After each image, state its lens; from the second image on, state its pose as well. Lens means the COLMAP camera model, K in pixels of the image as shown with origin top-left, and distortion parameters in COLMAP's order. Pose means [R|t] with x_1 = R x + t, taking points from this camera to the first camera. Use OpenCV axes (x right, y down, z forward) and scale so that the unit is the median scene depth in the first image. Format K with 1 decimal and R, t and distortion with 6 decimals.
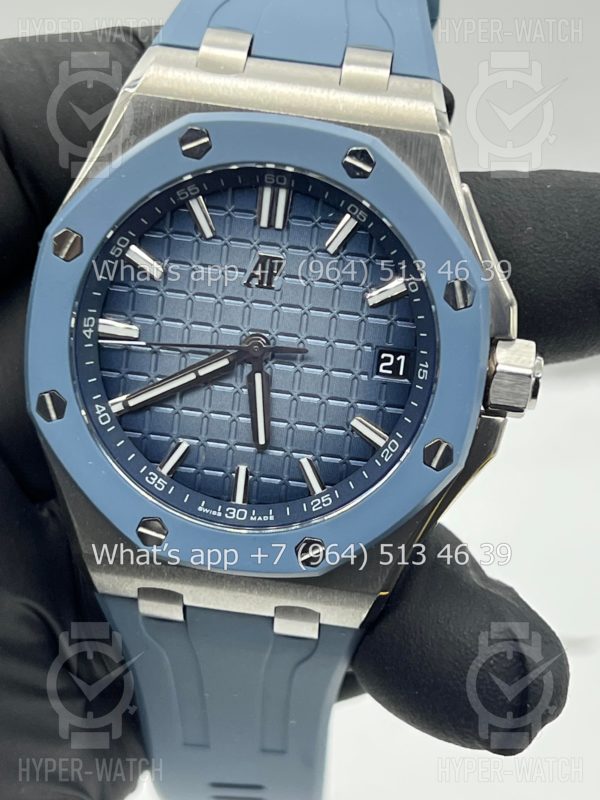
lens RADIAL K [[1793.7, 0, 320.4], [0, 1793.7, 435.6], [0, 0, 1]] dist [-0.048210, 0.000000]
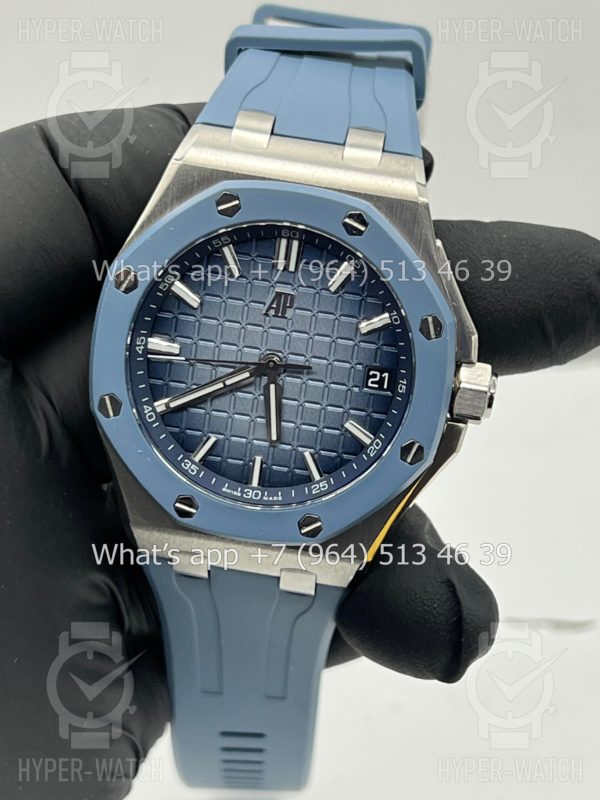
lens RADIAL K [[1793.7, 0, 283.3], [0, 1793.7, 354.2], [0, 0, 1]] dist [-0.048210, 0.000000]
pose [[0.999365, 0.024926, -0.025476, 0.004785], [-0.025635, 0.999281, -0.027917, -0.020714], [0.024762, 0.028553, 0.999286, -0.271771]]
